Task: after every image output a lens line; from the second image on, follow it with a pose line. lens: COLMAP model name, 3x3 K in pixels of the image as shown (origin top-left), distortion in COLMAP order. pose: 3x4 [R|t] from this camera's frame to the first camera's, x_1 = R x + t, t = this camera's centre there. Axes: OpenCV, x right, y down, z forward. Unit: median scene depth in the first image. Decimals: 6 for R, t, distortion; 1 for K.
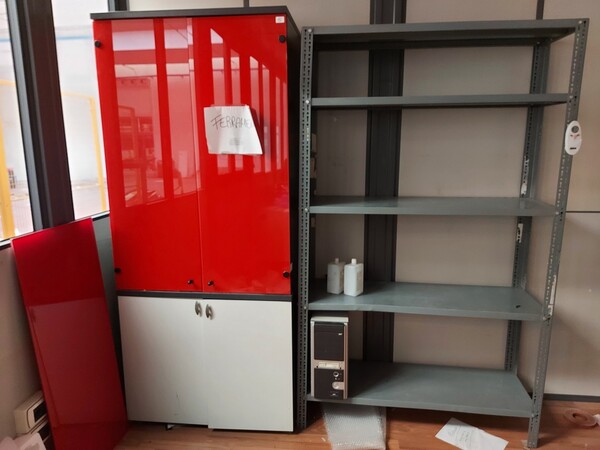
lens RADIAL K [[431.5, 0, 296.9], [0, 431.5, 230.3], [0, 0, 1]] dist [0.061686, -0.051531]
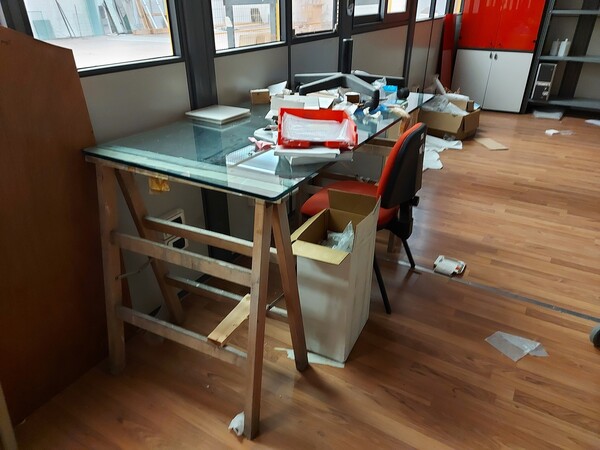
lens RADIAL K [[431.5, 0, 297.1], [0, 431.5, 230.7], [0, 0, 1]] dist [0.061686, -0.051531]
pose [[0.908667, 0.203054, -0.364821, -0.114496], [-0.104821, 0.956734, 0.271425, 0.573626], [0.404150, -0.208394, 0.890637, -1.912751]]
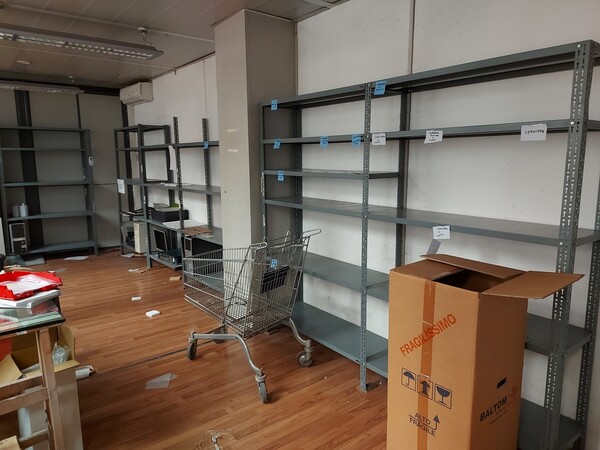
lens RADIAL K [[431.5, 0, 300.6], [0, 431.5, 223.4], [0, 0, 1]] dist [0.061686, -0.051531]
pose [[0.722449, -0.108302, 0.682890, -0.547676], [0.171955, 0.984769, -0.025738, 0.599499], [-0.669701, 0.136021, 0.730068, -2.369131]]
